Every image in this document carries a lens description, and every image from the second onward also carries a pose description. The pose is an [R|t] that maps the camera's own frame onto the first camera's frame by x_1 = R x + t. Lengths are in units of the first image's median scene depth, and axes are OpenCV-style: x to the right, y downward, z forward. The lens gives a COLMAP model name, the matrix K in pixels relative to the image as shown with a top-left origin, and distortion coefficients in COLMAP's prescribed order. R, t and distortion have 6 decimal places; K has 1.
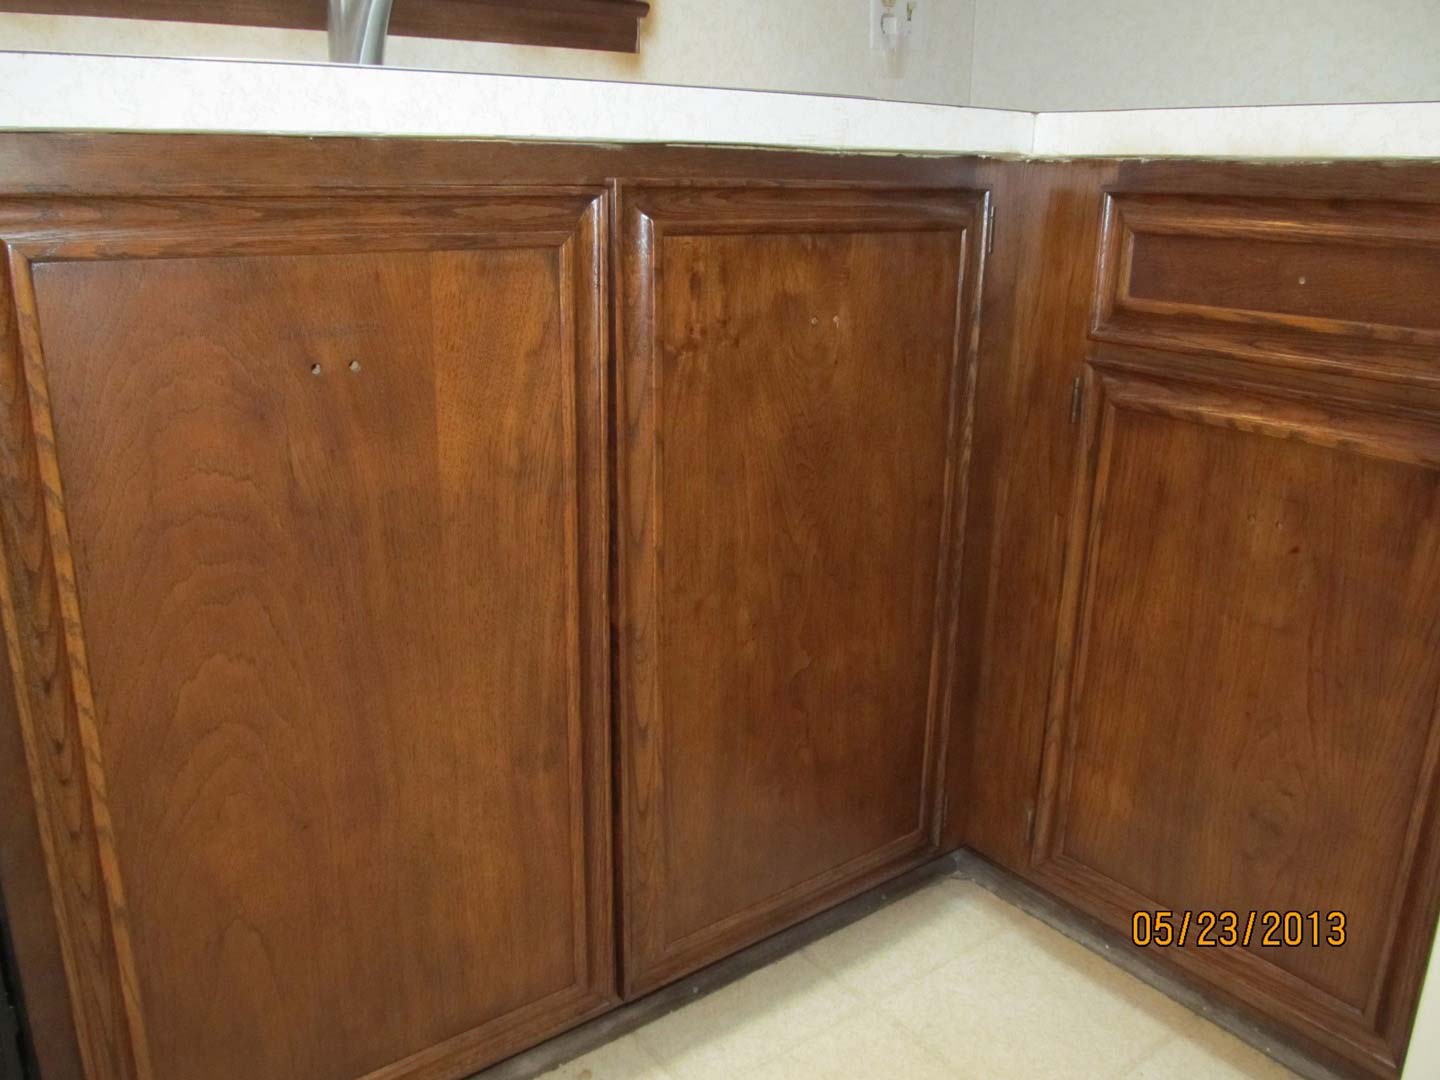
lens RADIAL K [[1183.8, 0, 718.5], [0, 1183.8, 540.5], [0, 0, 1]] dist [-0.040599, 0.000148]
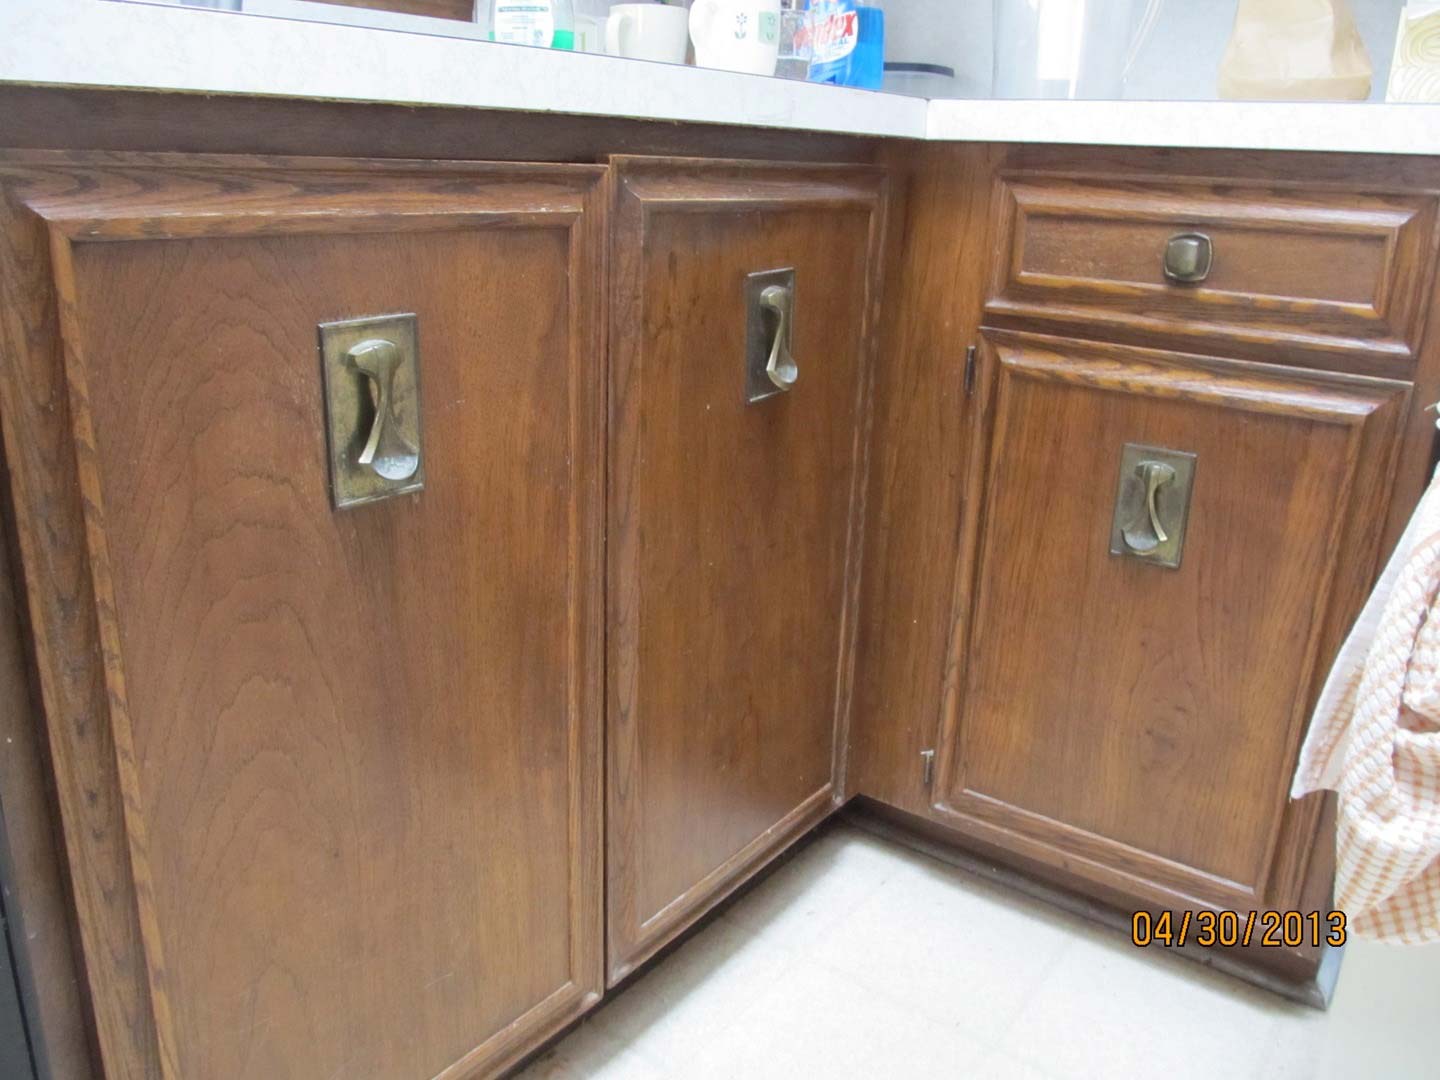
lens RADIAL K [[1183.8, 0, 716.6], [0, 1183.8, 542.9], [0, 0, 1]] dist [-0.040599, 0.000148]
pose [[0.961474, -0.067927, 0.266370, -0.266167], [0.062117, 0.997612, 0.030186, -0.008951], [-0.267785, -0.012477, 0.963398, 0.025536]]
